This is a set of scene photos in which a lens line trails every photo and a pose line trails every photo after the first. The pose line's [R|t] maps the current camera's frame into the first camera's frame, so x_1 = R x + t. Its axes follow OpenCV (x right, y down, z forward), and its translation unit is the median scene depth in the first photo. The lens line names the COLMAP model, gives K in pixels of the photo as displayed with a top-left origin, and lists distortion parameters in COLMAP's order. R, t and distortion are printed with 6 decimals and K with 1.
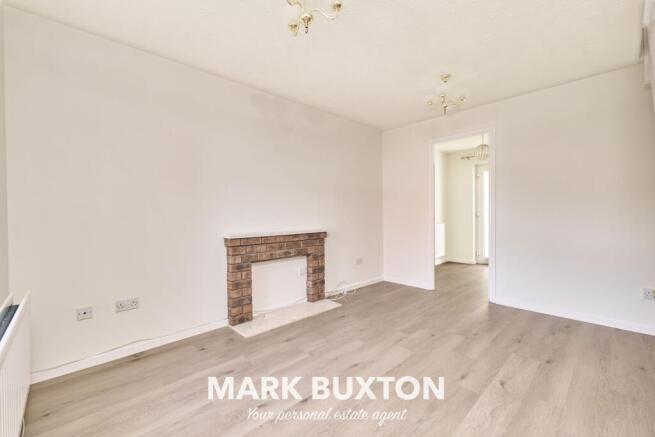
lens RADIAL K [[276.8, 0, 327.5], [0, 276.8, 218.5], [0, 0, 1]] dist [-0.000409, -0.000329]
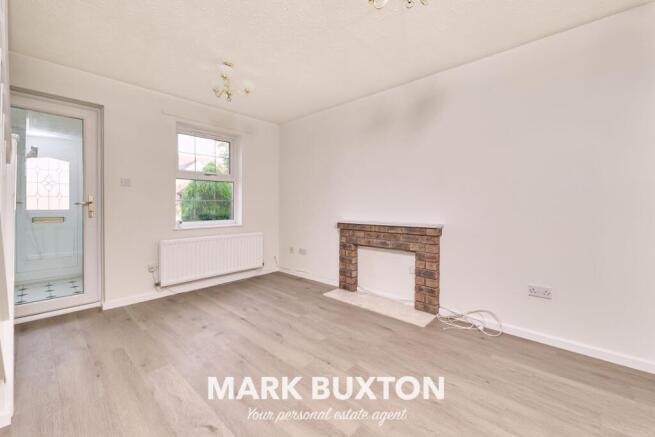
lens RADIAL K [[266.7, 0, 327.5], [0, 266.7, 218.5], [0, 0, 1]] dist [0.001993, 0.000151]
pose [[0.069824, 0.061666, -0.995651, 0.846333], [-0.014256, 0.998047, 0.060815, -0.022351], [0.997457, 0.009948, 0.070567, 0.786916]]
